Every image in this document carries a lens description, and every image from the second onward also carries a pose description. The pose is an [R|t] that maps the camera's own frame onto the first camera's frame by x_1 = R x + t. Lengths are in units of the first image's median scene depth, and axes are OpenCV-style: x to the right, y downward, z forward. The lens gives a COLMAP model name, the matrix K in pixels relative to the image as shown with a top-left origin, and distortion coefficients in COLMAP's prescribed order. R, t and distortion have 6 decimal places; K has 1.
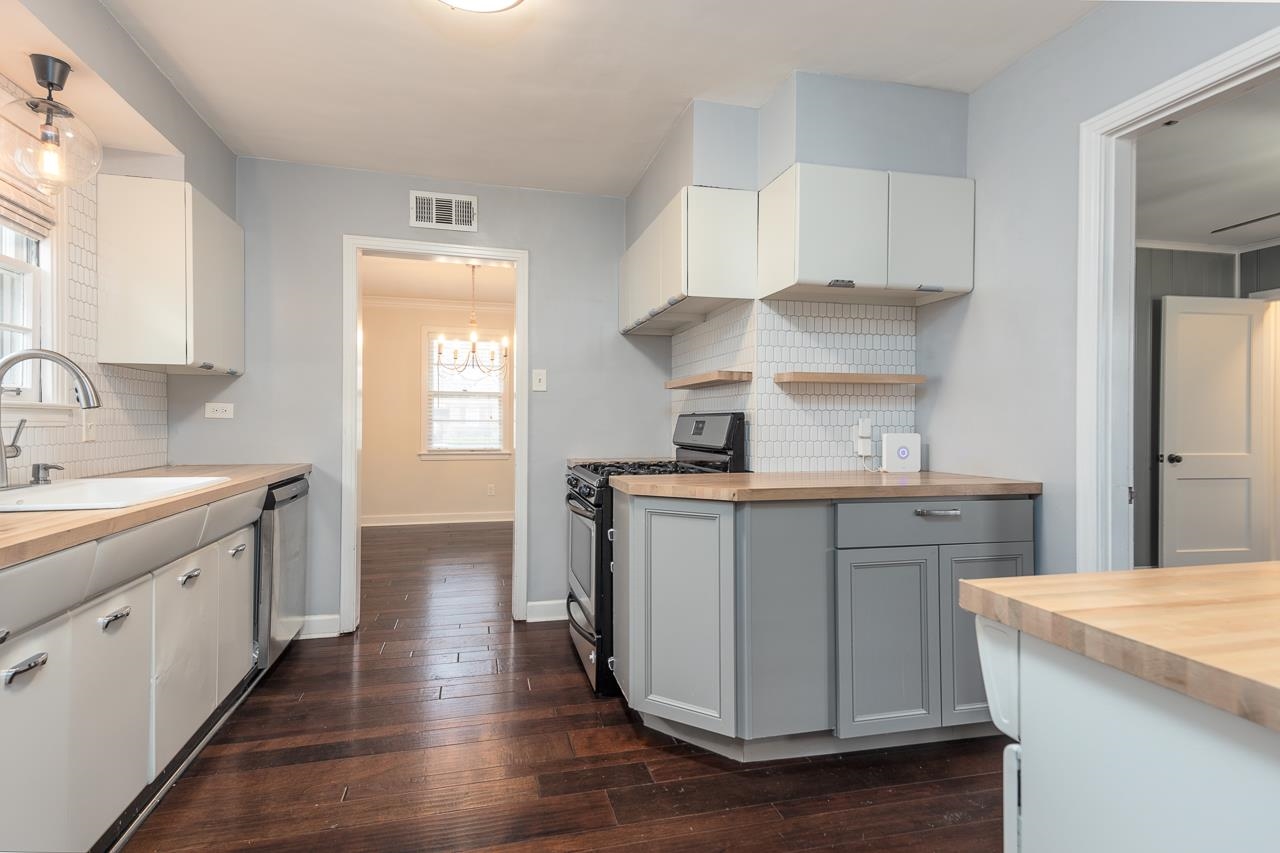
lens RADIAL K [[615.2, 0, 640.0], [0, 615.2, 426.5], [0, 0, 1]] dist [0.000994, 0.000090]
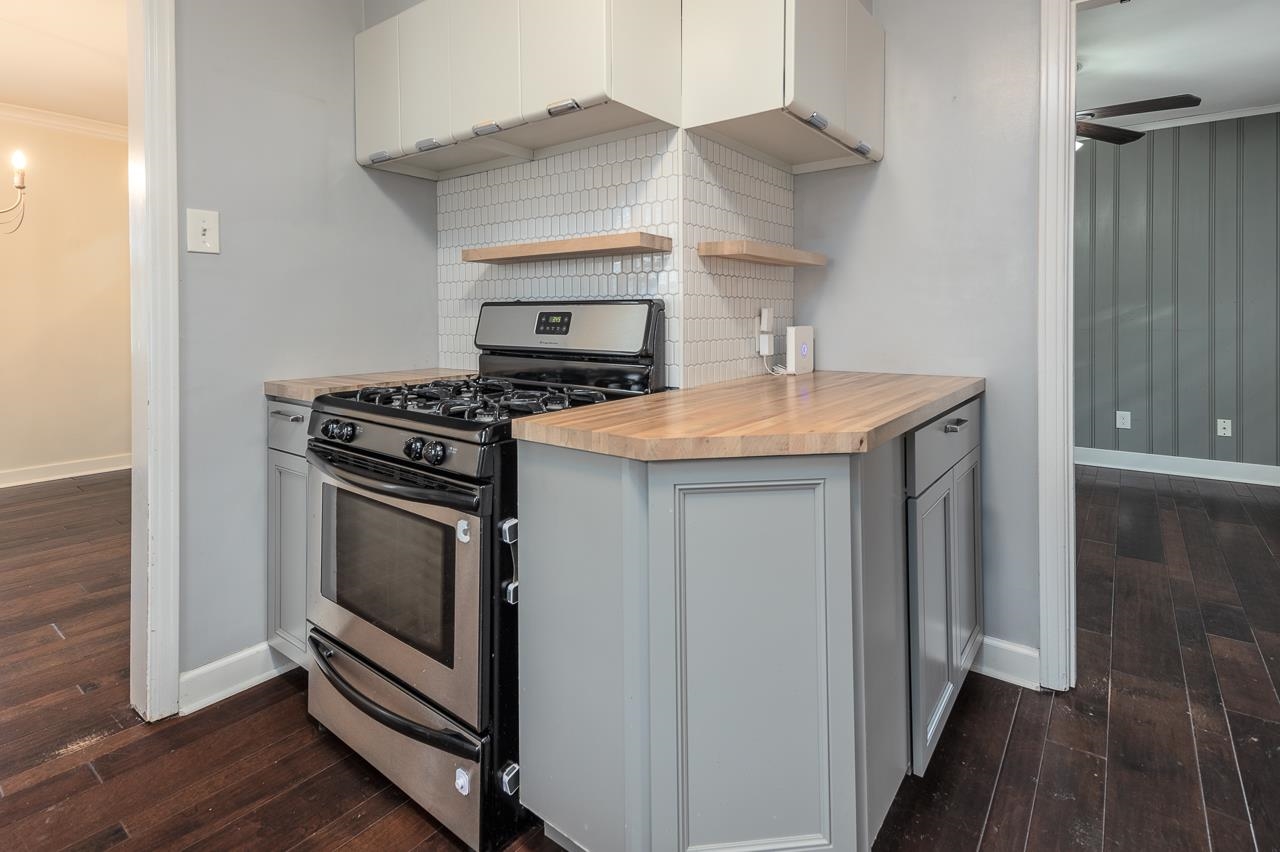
lens RADIAL K [[617.6, 0, 641.6], [0, 617.6, 334.3], [0, 0, 1]] dist [0.037466, -0.000153]
pose [[0.796292, -0.021925, 0.604515, -0.243672], [0.006429, 0.999593, 0.027785, -0.003030], [-0.604878, -0.018239, 0.796109, 0.466389]]
